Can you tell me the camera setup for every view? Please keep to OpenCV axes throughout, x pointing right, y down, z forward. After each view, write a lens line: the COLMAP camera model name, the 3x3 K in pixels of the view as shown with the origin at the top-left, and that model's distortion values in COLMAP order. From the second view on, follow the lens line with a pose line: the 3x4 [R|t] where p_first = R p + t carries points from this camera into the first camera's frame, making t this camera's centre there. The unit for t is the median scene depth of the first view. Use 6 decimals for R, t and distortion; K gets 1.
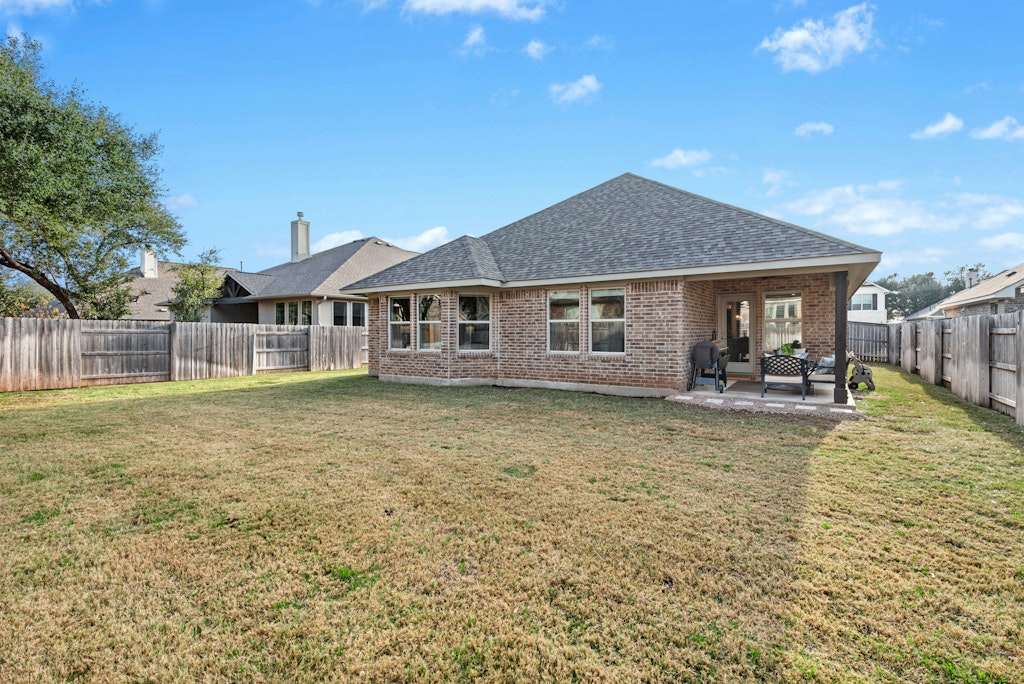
lens RADIAL K [[510.9, 0, 515.5], [0, 510.9, 338.0], [0, 0, 1]] dist [0.008227, -0.000763]
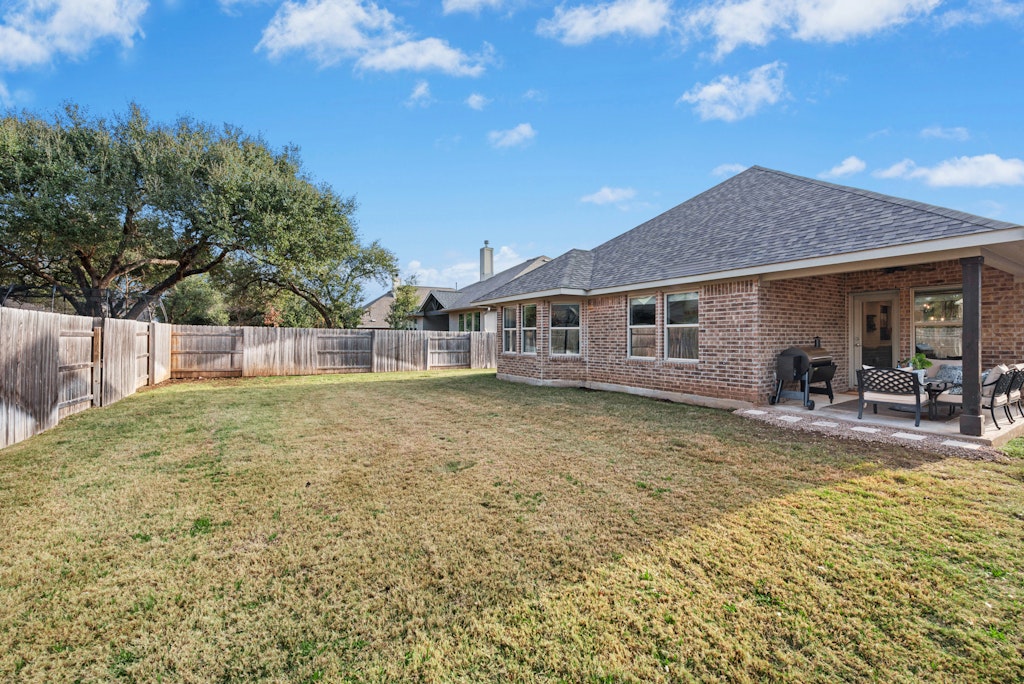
lens RADIAL K [[453.3, 0, 512.0], [0, 453.3, 342.0], [0, 0, 1]] dist [0.005346, -0.000230]
pose [[0.896468, 0.006514, -0.443061, 0.249124], [-0.006445, 0.999978, 0.001662, -0.002936], [0.443062, 0.001365, 0.896490, 0.085641]]
